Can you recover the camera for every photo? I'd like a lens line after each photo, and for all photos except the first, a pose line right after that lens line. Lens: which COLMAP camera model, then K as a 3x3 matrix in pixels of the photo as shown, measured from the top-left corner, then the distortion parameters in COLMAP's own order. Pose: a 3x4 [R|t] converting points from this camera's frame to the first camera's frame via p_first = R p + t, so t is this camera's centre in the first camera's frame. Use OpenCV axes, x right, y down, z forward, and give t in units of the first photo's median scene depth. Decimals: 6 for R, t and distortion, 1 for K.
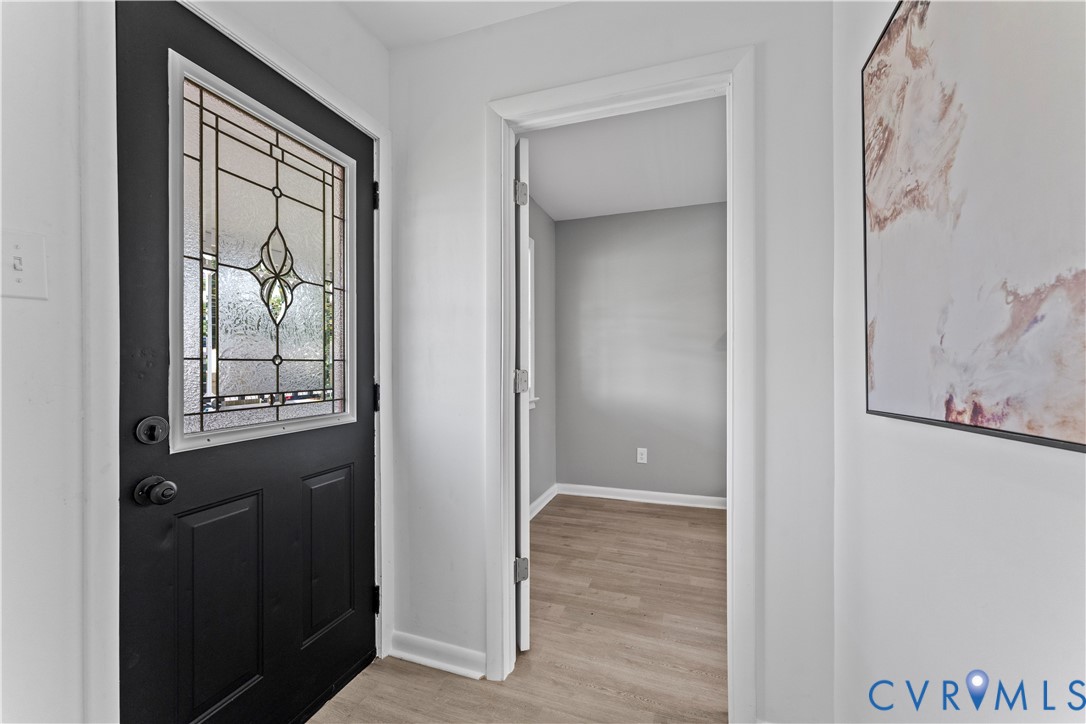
lens RADIAL K [[436.7, 0, 543.3], [0, 436.7, 361.8], [0, 0, 1]] dist [-0.001570, 0.000310]
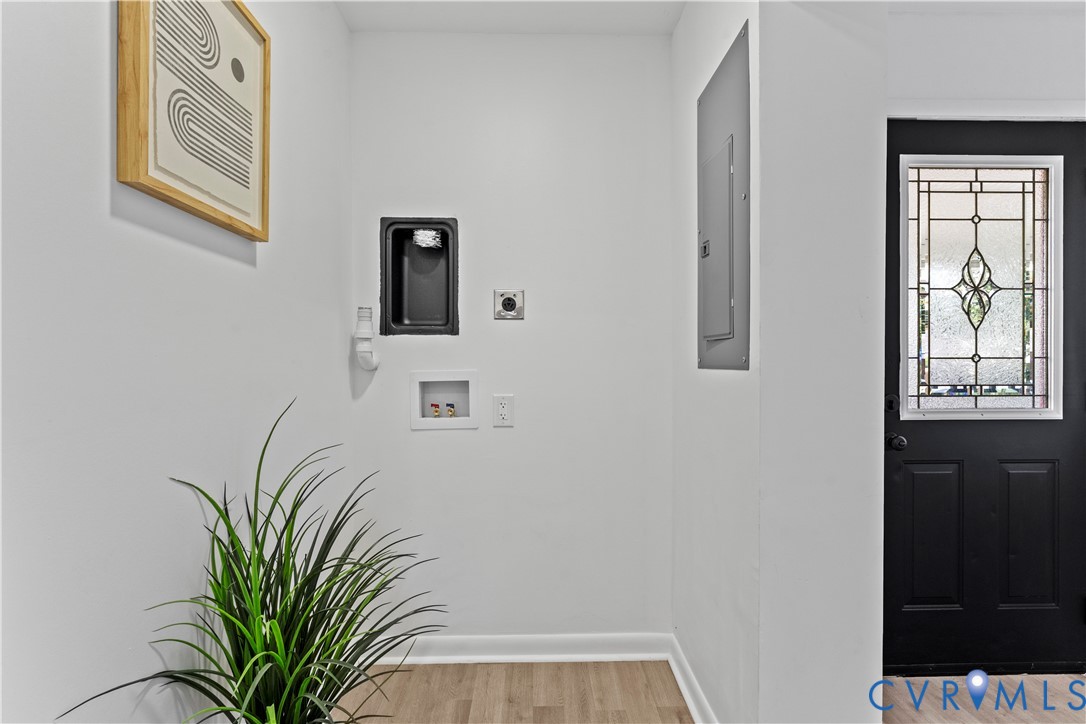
lens RADIAL K [[510.6, 0, 544.6], [0, 510.6, 355.2], [0, 0, 1]] dist [-0.002821, 0.000957]
pose [[0.348352, 0.007323, -0.937335, 0.299789], [0.004743, 0.999943, 0.009575, -0.031143], [0.937352, -0.007781, 0.348298, -0.615692]]
